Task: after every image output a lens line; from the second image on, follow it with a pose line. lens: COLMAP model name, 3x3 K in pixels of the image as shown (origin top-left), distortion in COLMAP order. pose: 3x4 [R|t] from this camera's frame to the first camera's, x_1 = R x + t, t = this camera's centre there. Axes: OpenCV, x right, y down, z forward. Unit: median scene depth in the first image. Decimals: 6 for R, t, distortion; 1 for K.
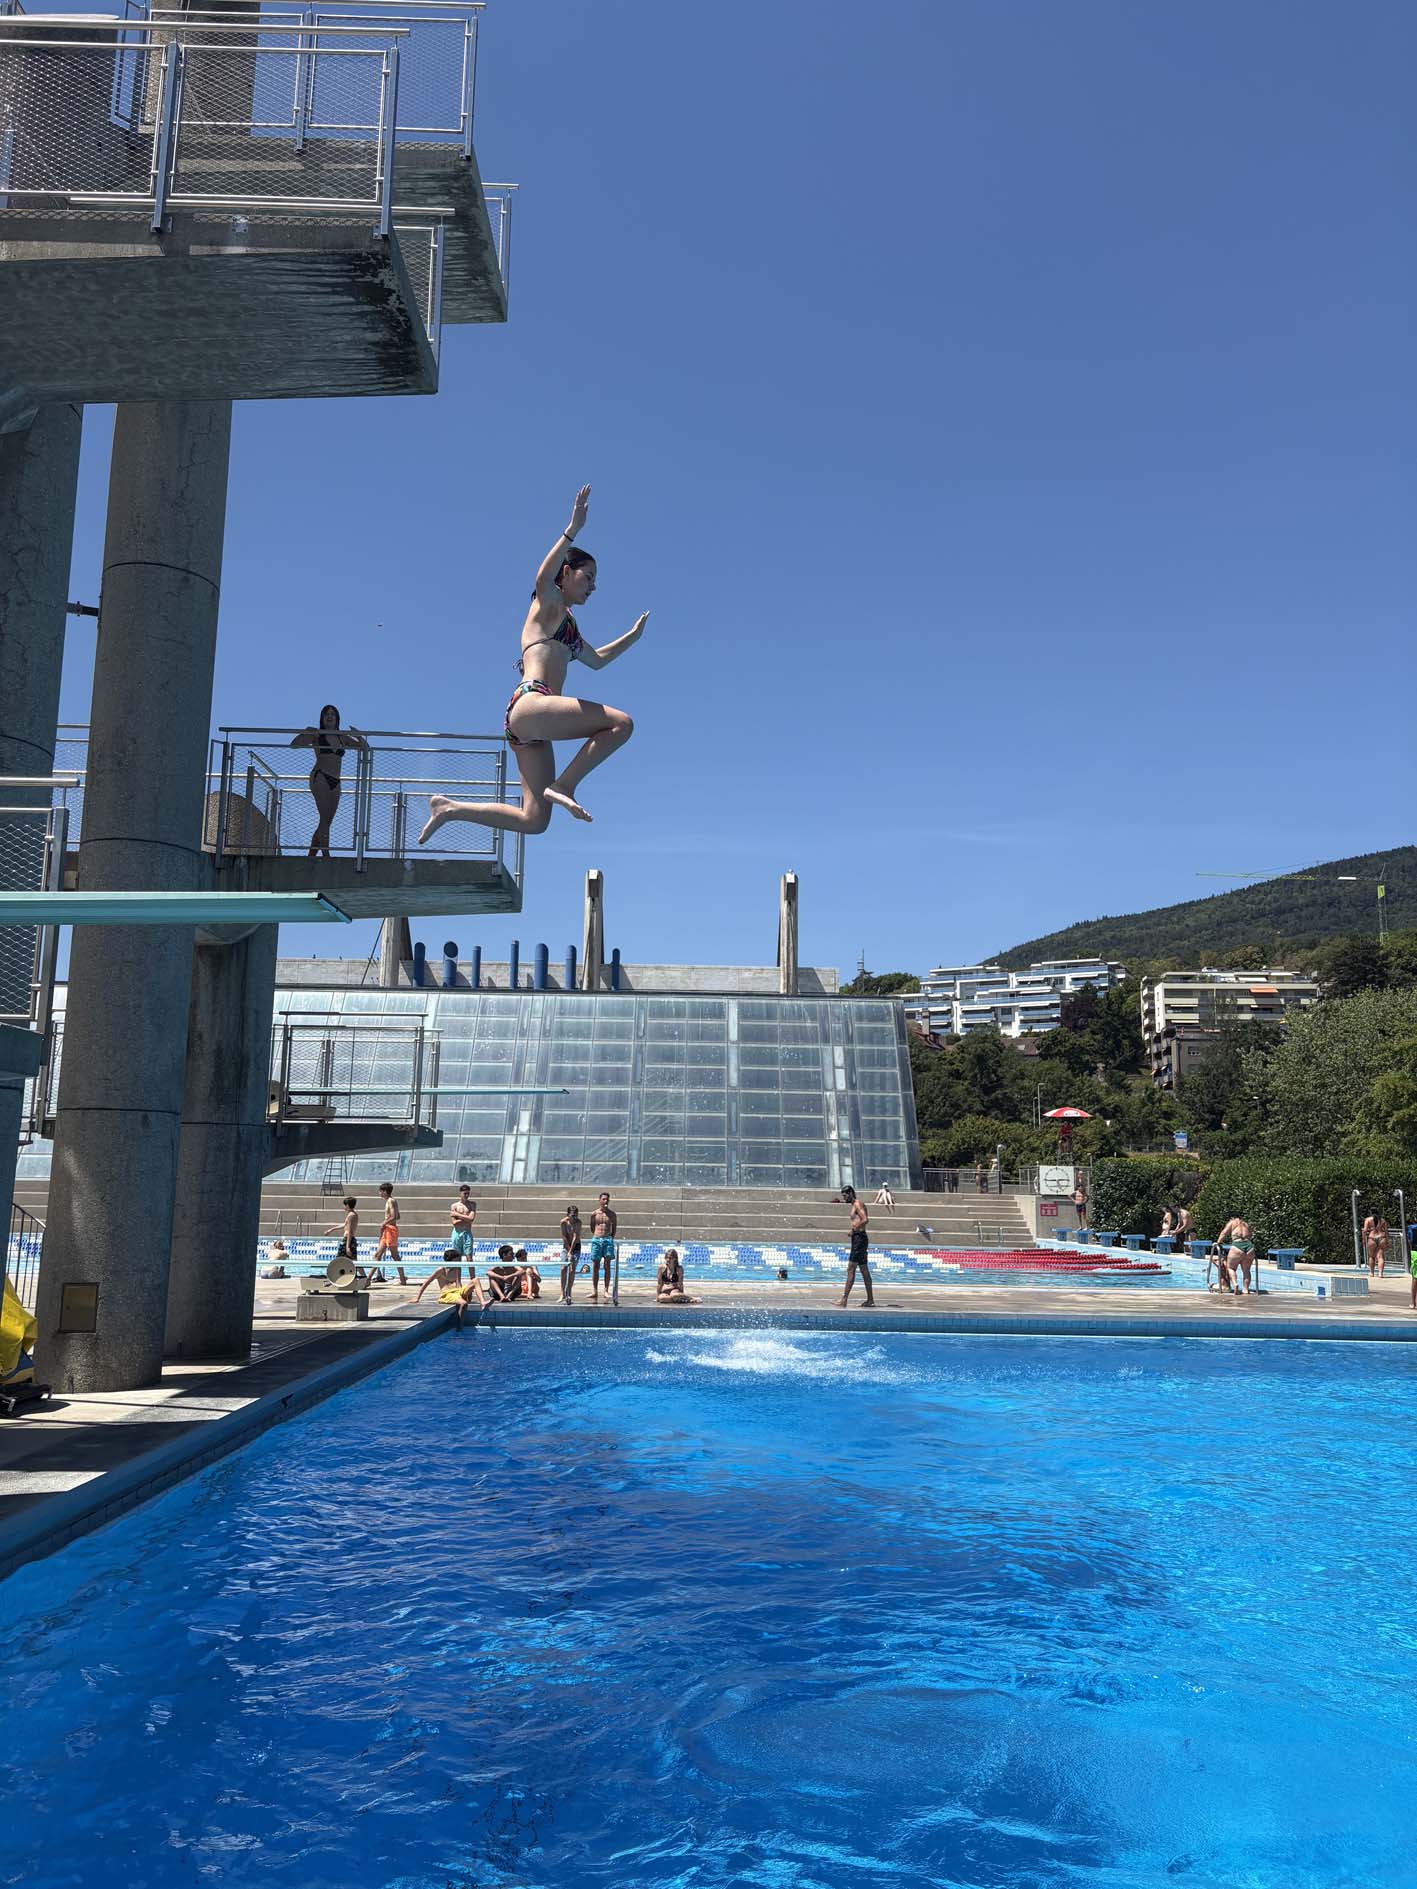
lens RADIAL K [[1426.1, 0, 721.6], [0, 1426.1, 957.5], [0, 0, 1]] dist [0.043057, -0.026194]
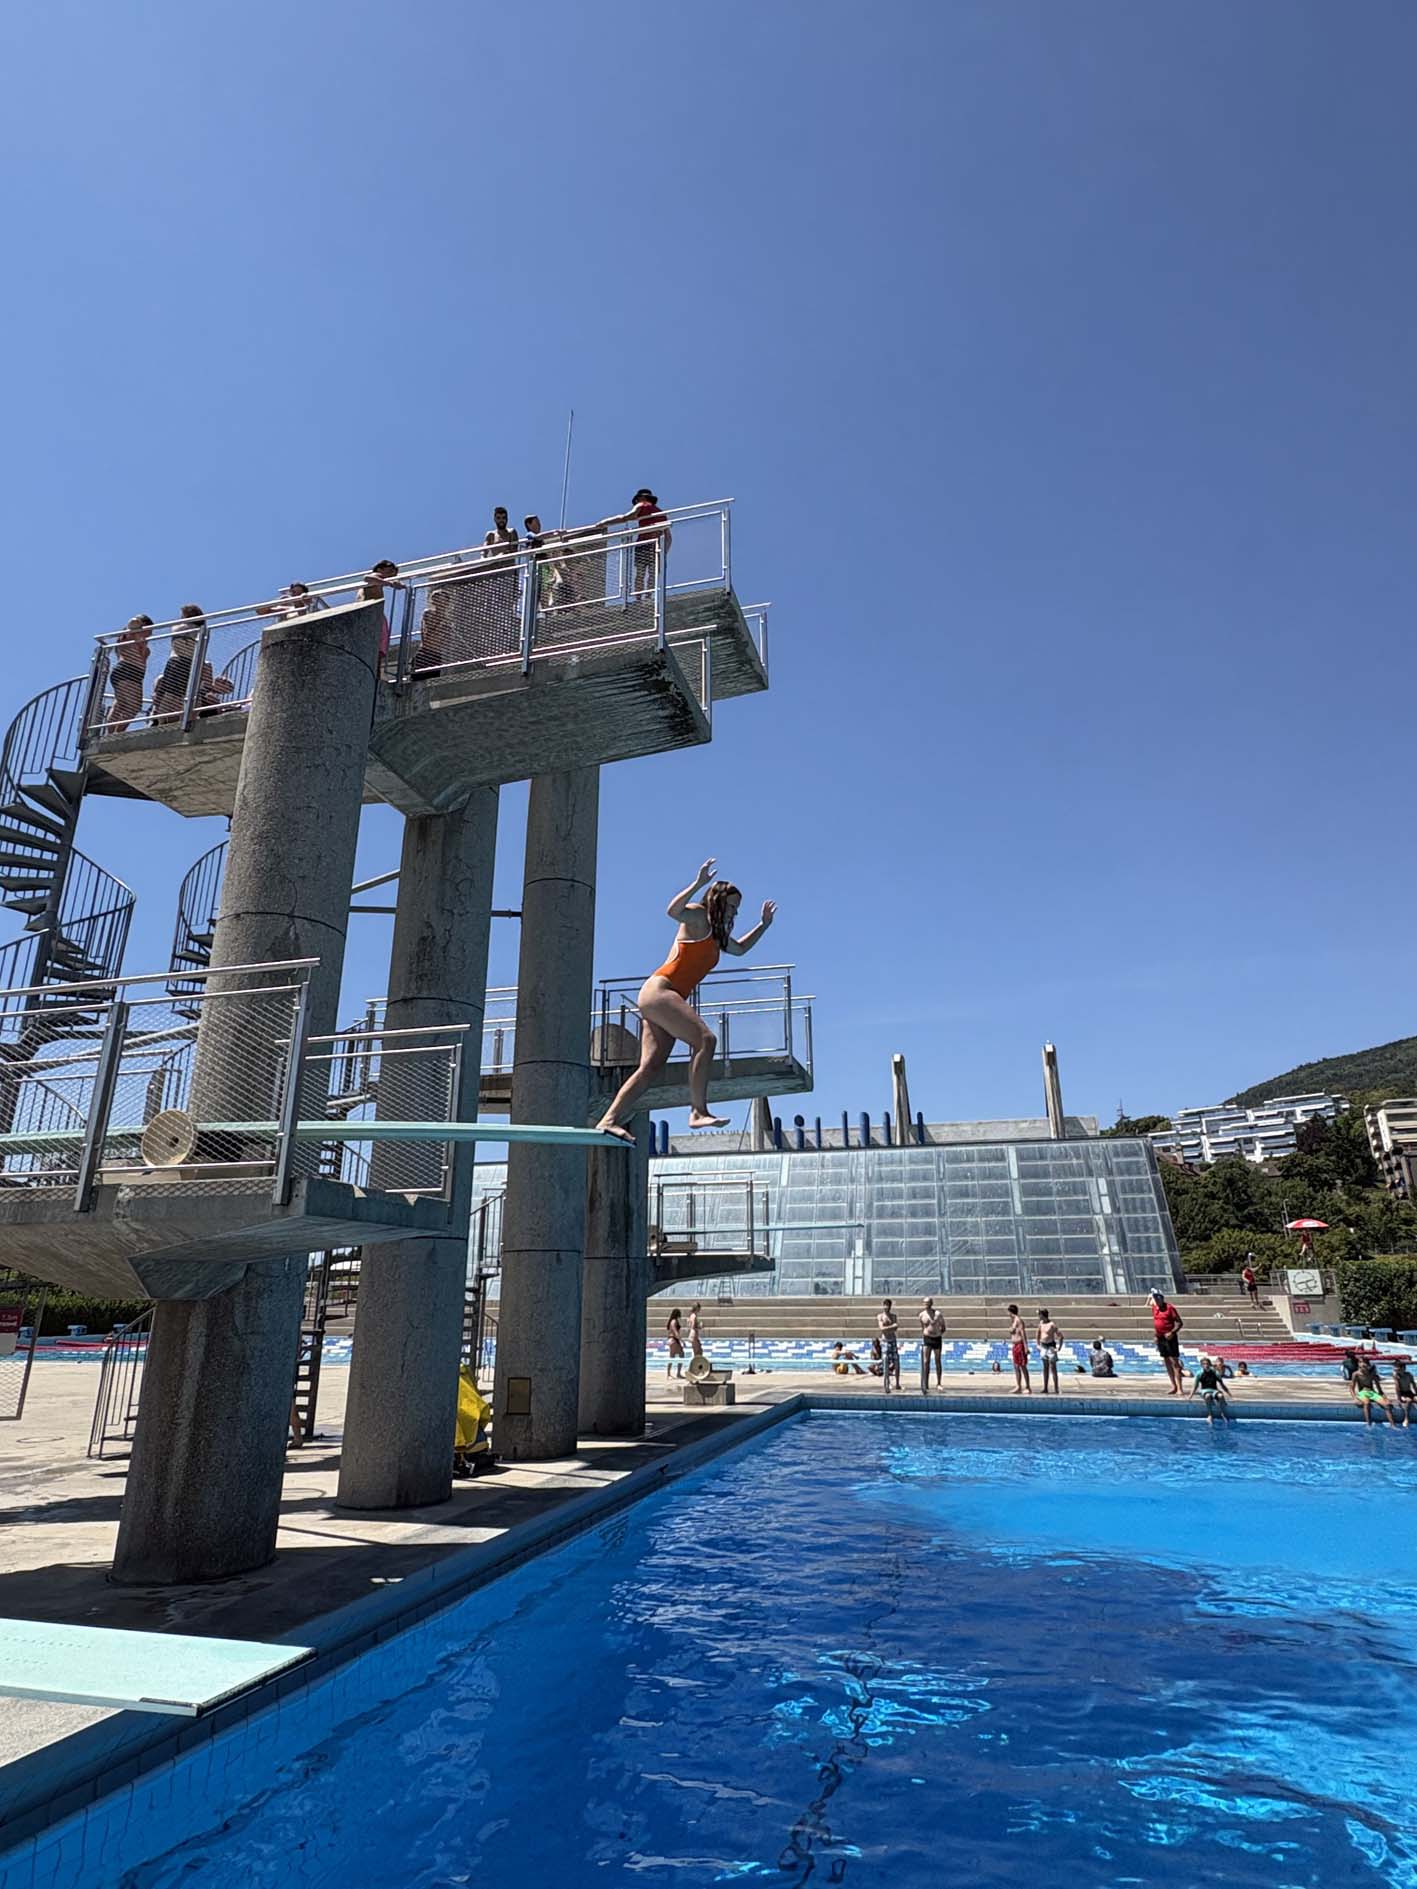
lens RADIAL K [[1026.7, 0, 716.3], [0, 1026.7, 949.0], [0, 0, 1]] dist [-0.003251, 0.001827]
pose [[0.960541, -0.109241, -0.255787, 0.035467], [0.064966, 0.982322, -0.175564, 0.000820], [0.270444, 0.152018, 0.950658, 0.021471]]
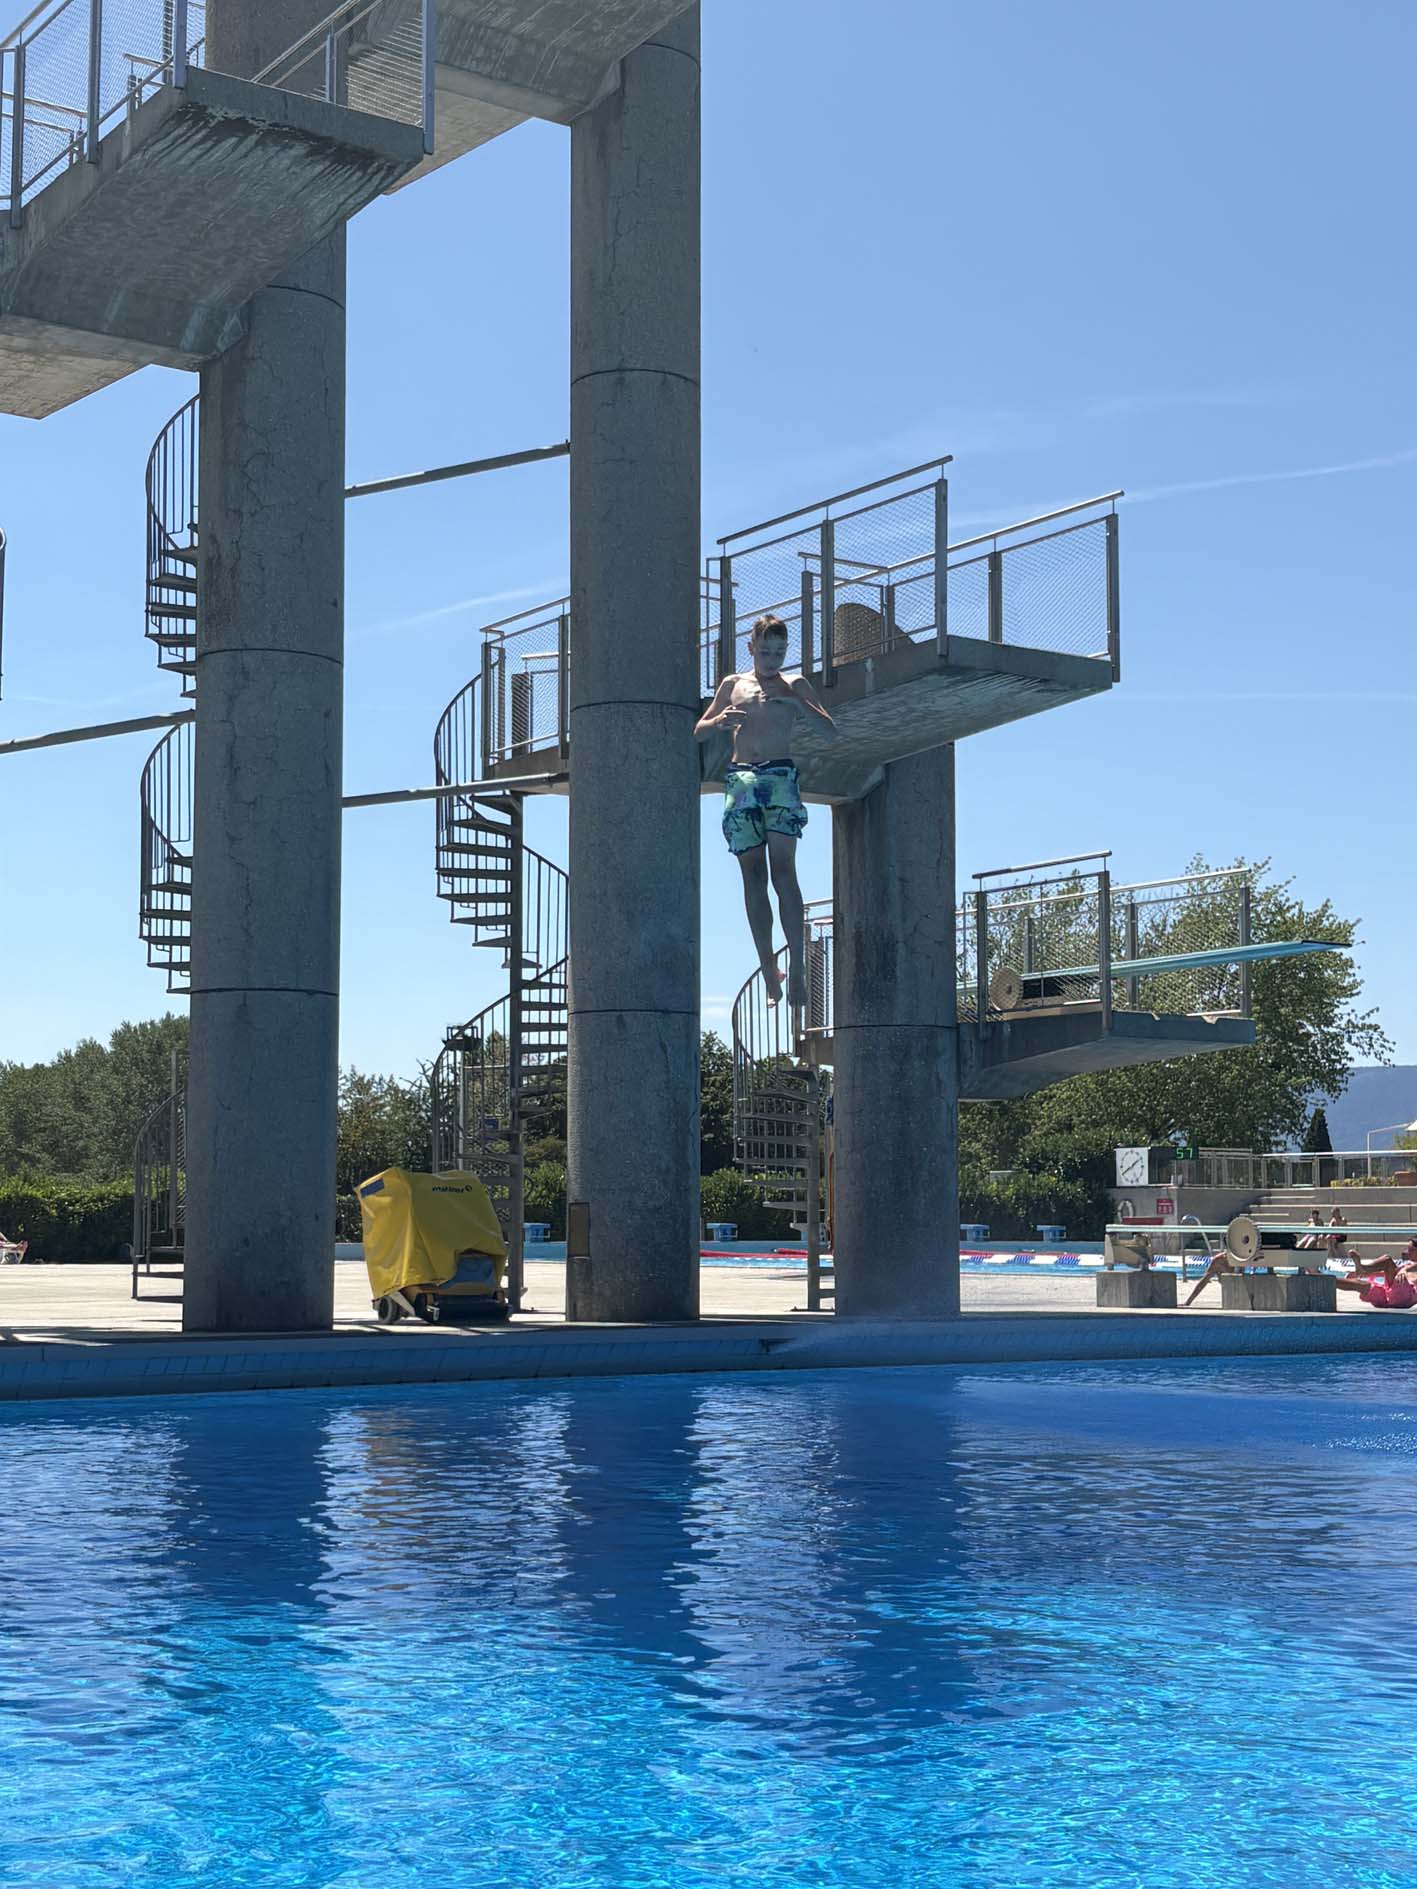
lens RADIAL K [[2654.5, 0, 748.5], [0, 2654.5, 951.3], [0, 0, 1]] dist [0.267662, -1.033876]
pose [[0.558942, -0.100502, -0.823094, 0.798163], [0.142045, 0.989560, -0.024369, 0.099114], [0.816950, -0.103296, 0.567383, 0.121928]]
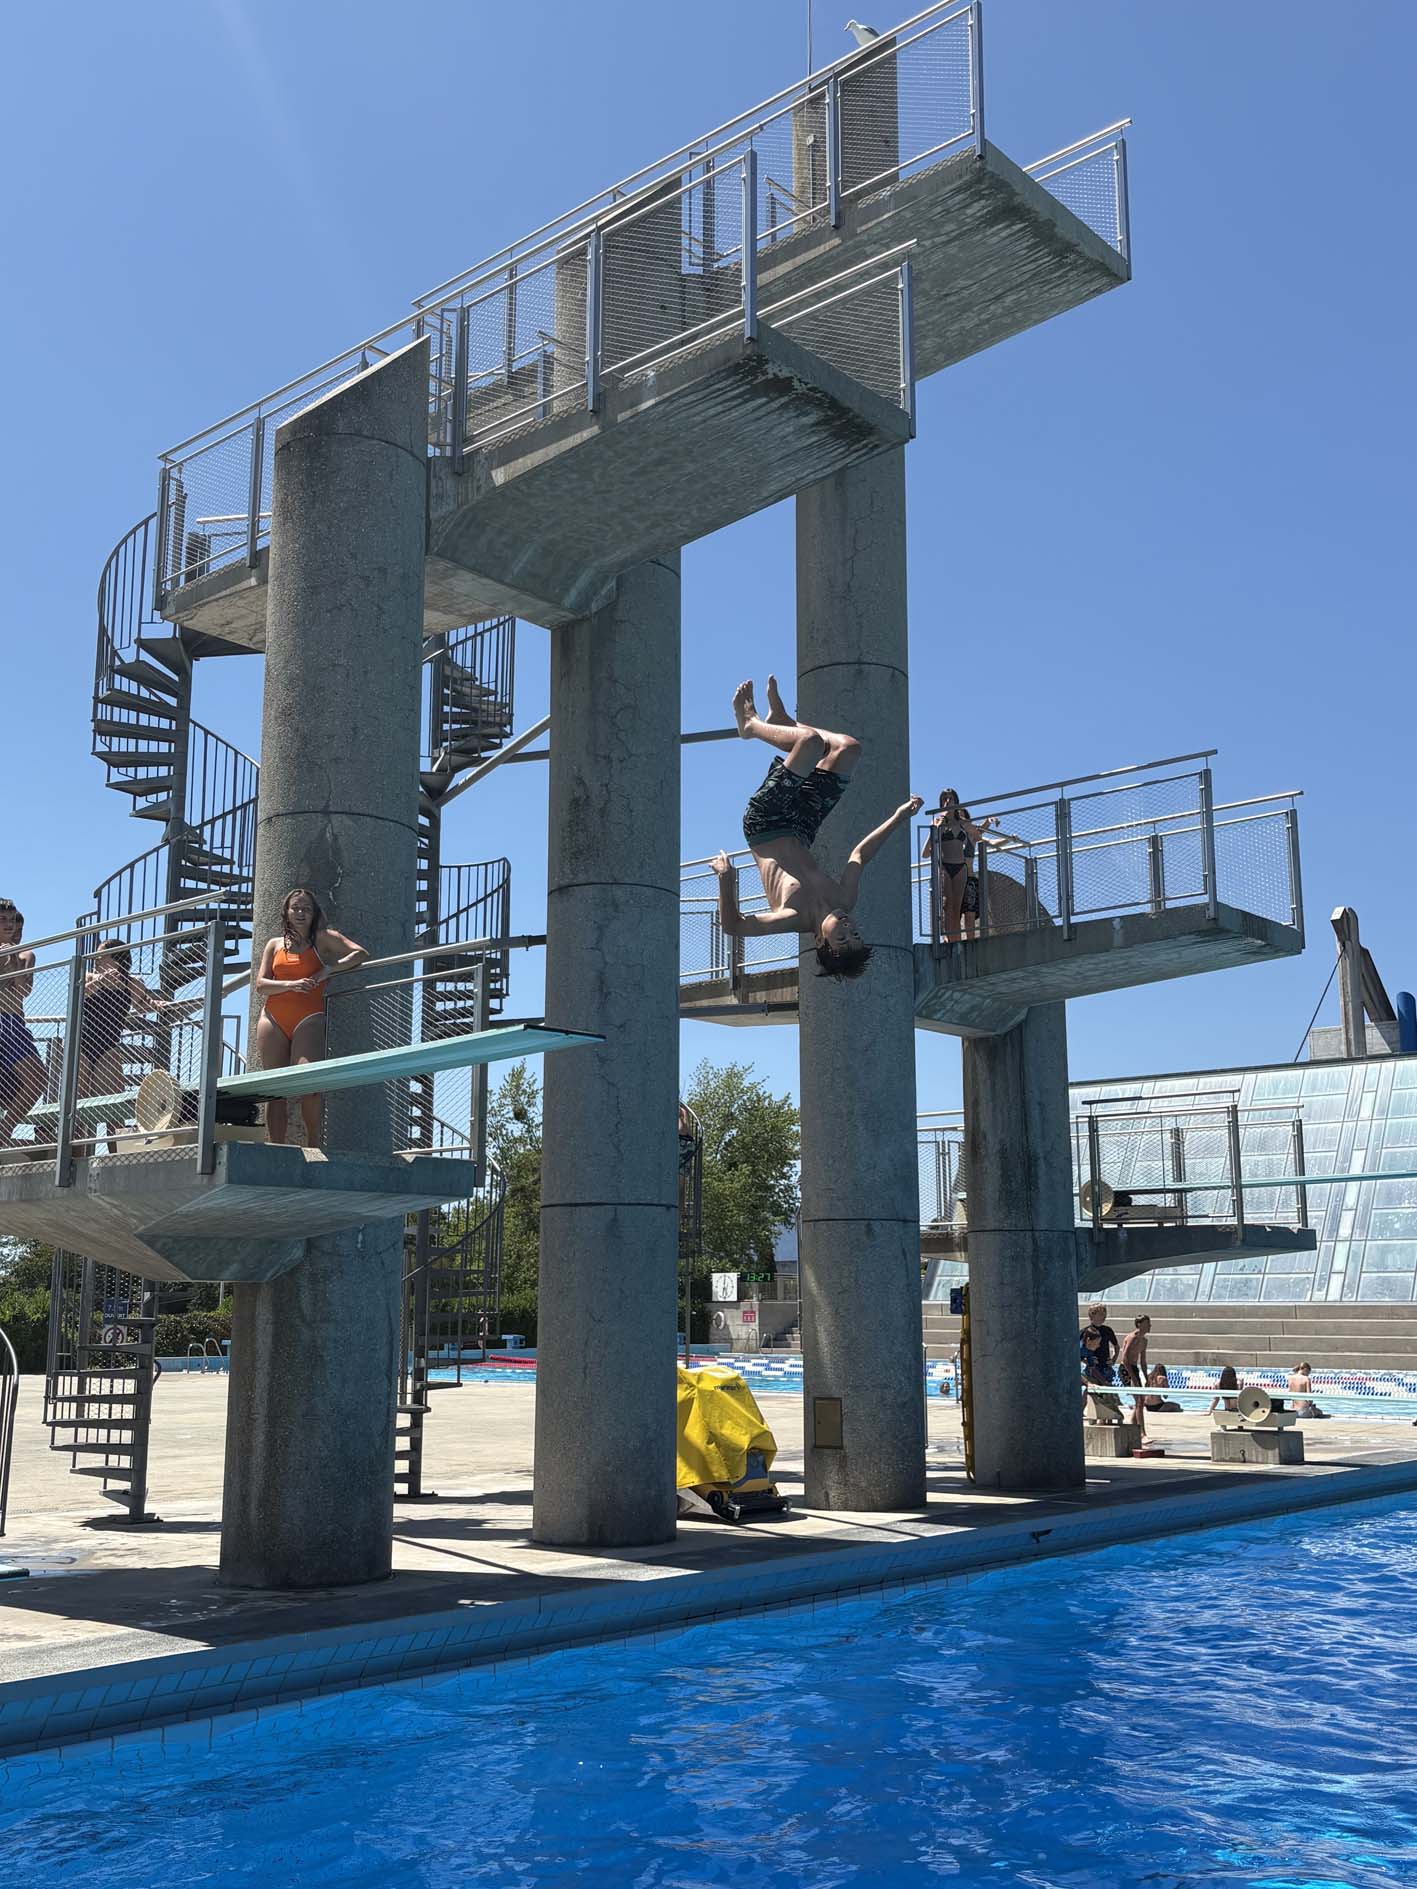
lens RADIAL K [[1793.6, 0, 732.5], [0, 1793.6, 954.6], [0, 0, 1]] dist [0.194338, -0.640778]
pose [[0.738583, -0.144385, -0.658520, 0.295534], [0.120077, 0.989352, -0.082245, 0.014722], [0.663383, -0.018328, 0.748056, 0.021549]]
